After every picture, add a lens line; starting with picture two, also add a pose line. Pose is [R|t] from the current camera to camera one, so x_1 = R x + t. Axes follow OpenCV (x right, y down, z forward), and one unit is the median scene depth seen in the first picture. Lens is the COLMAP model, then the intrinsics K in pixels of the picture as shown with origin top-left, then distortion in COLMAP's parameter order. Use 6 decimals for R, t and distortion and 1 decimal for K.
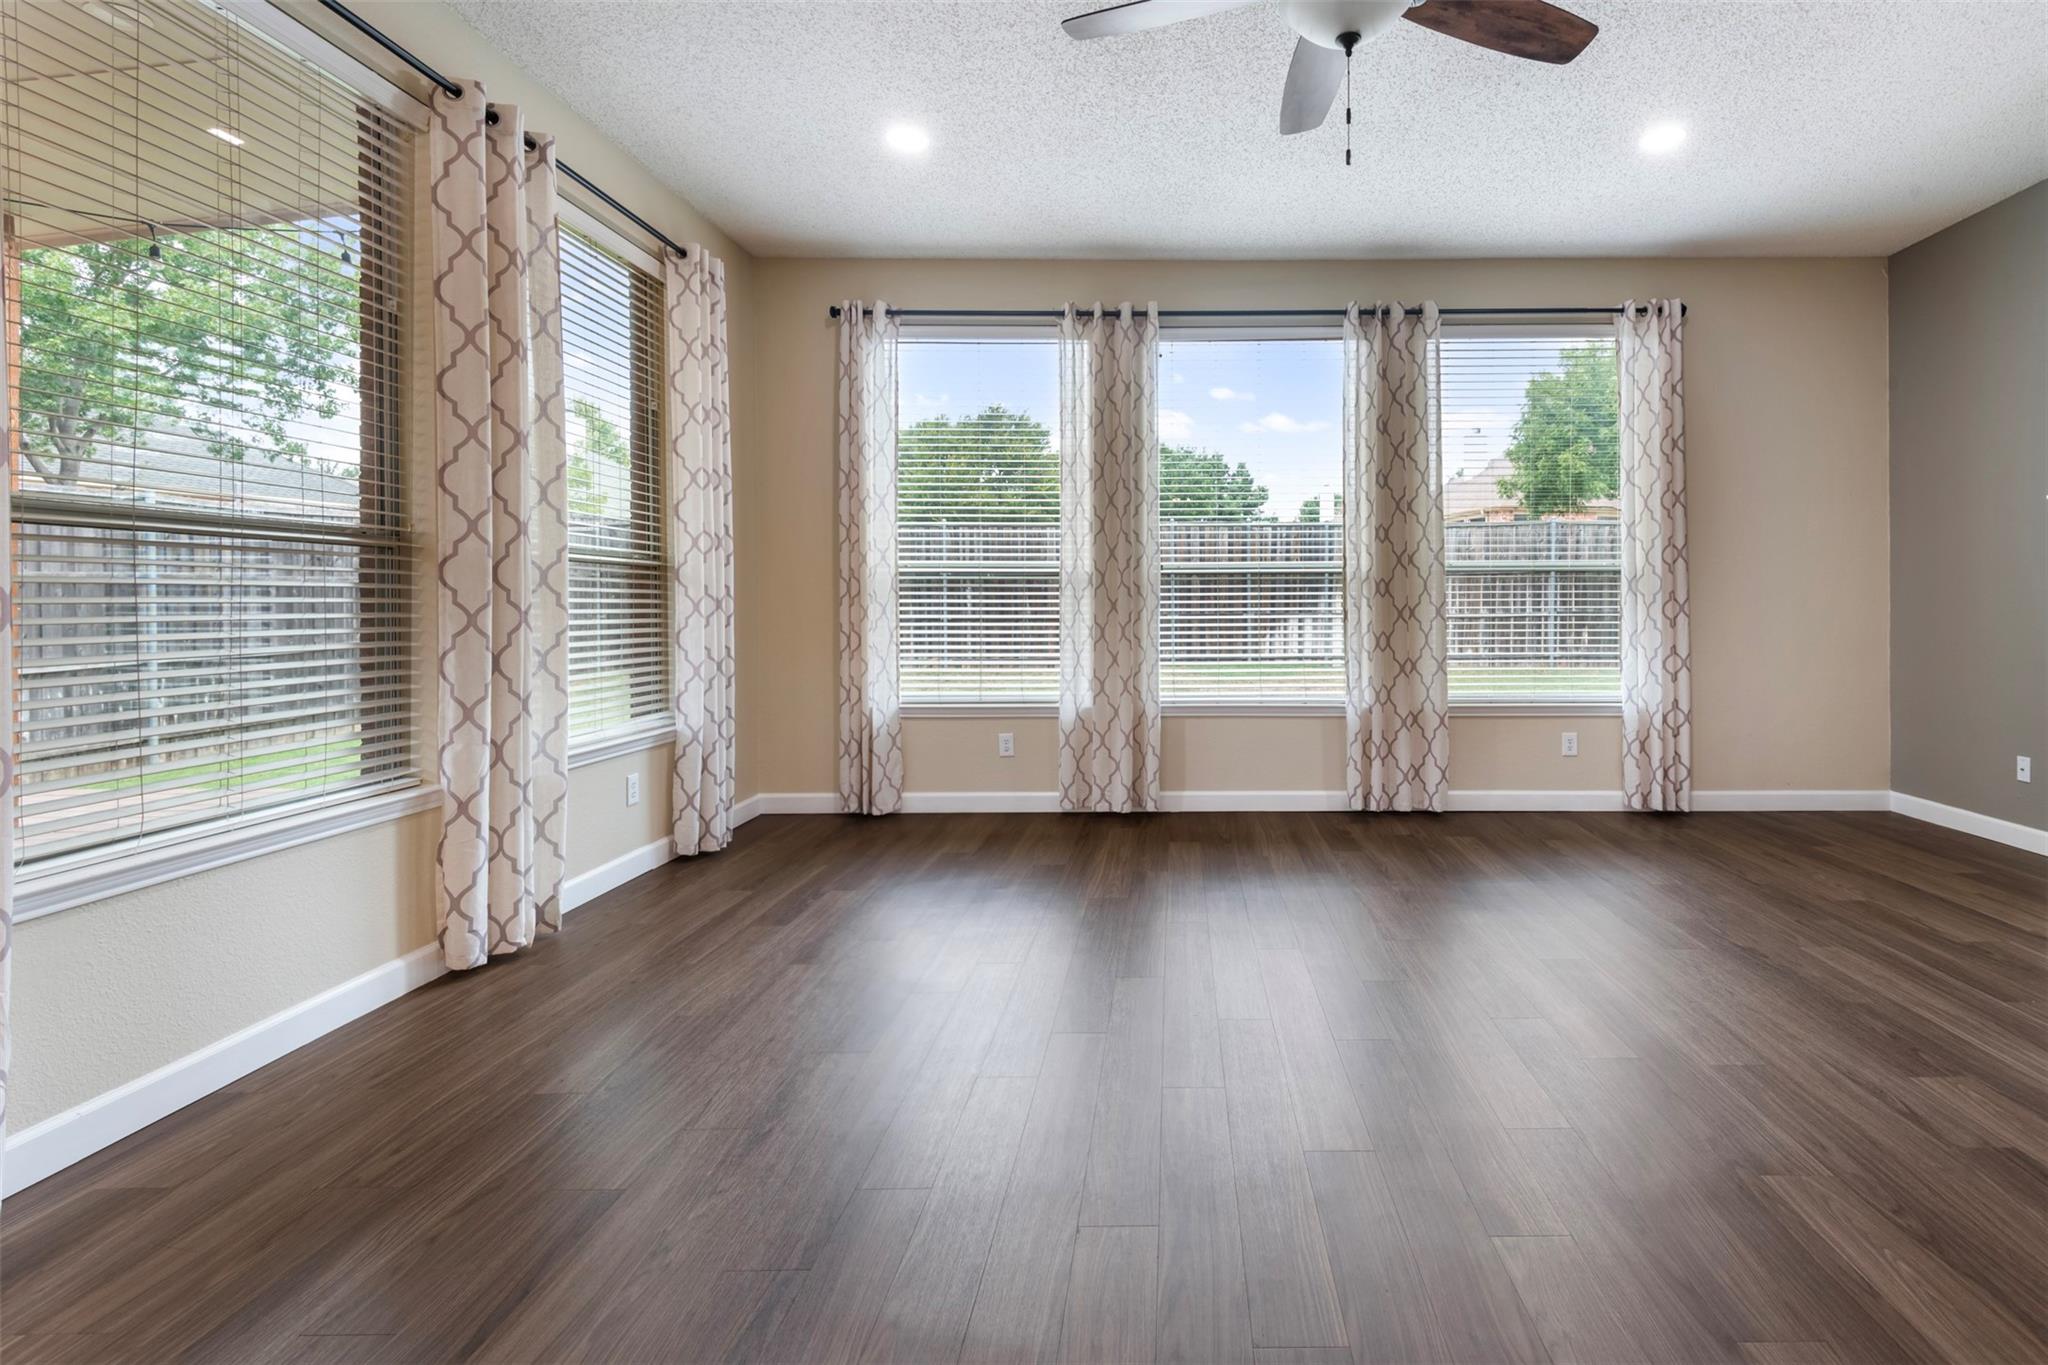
lens RADIAL K [[931.2, 0, 1063.2], [0, 931.2, 651.5], [0, 0, 1]] dist [0.019839, -0.000866]
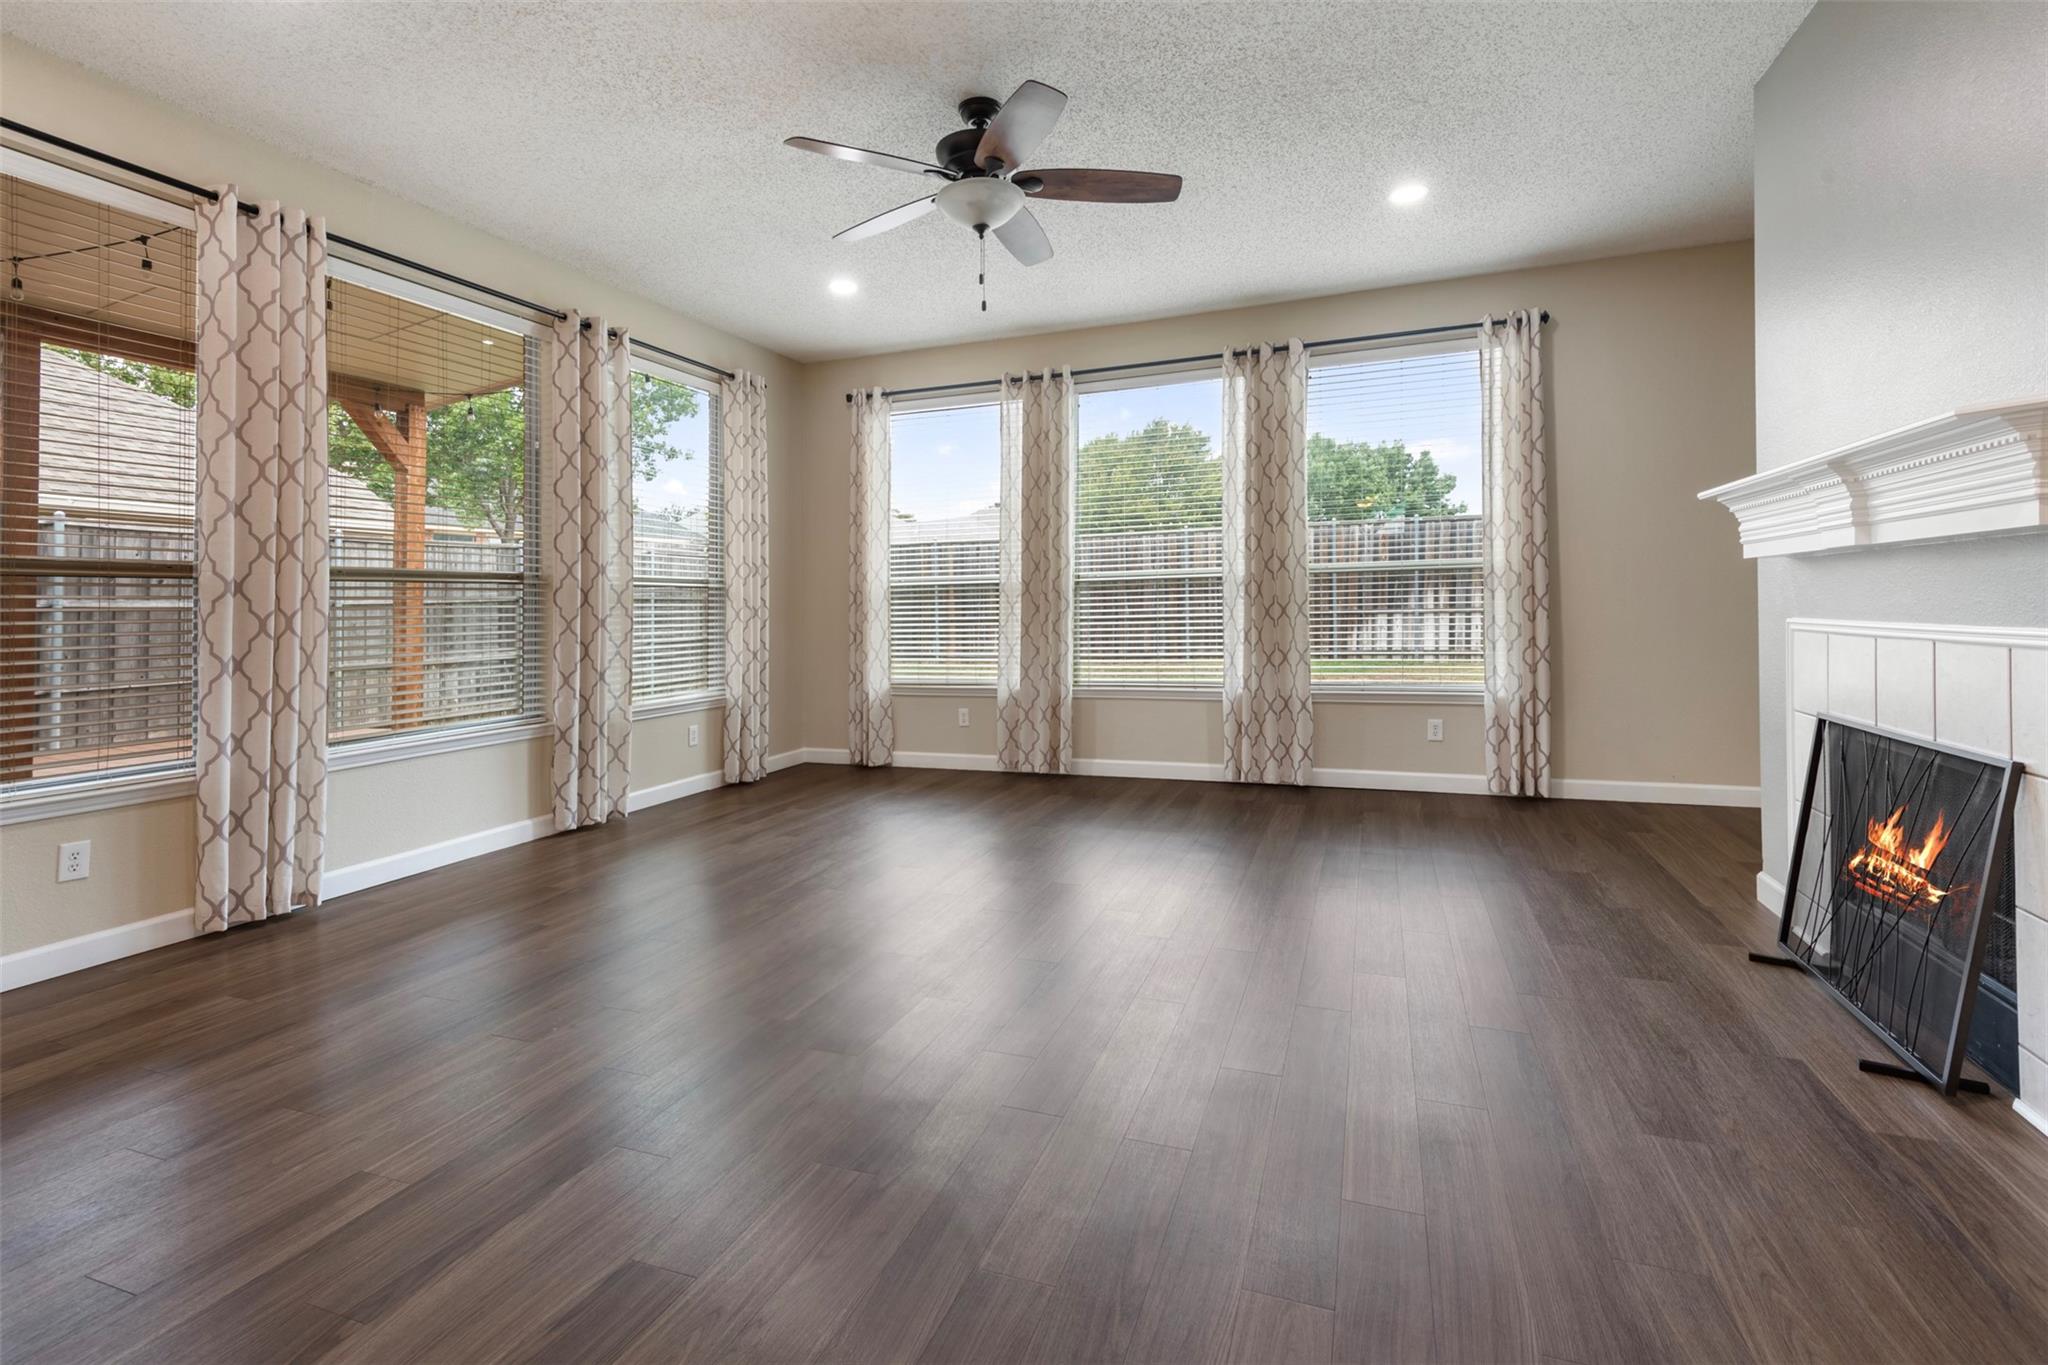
lens RADIAL K [[886.5, 0, 955.8], [0, 886.5, 639.8], [0, 0, 1]] dist [0.032279, -0.000115]
pose [[0.929854, -0.003630, -0.367912, 0.397217], [-0.000467, 0.999939, -0.011047, 0.006514], [0.367930, 0.010444, 0.929795, -0.157983]]
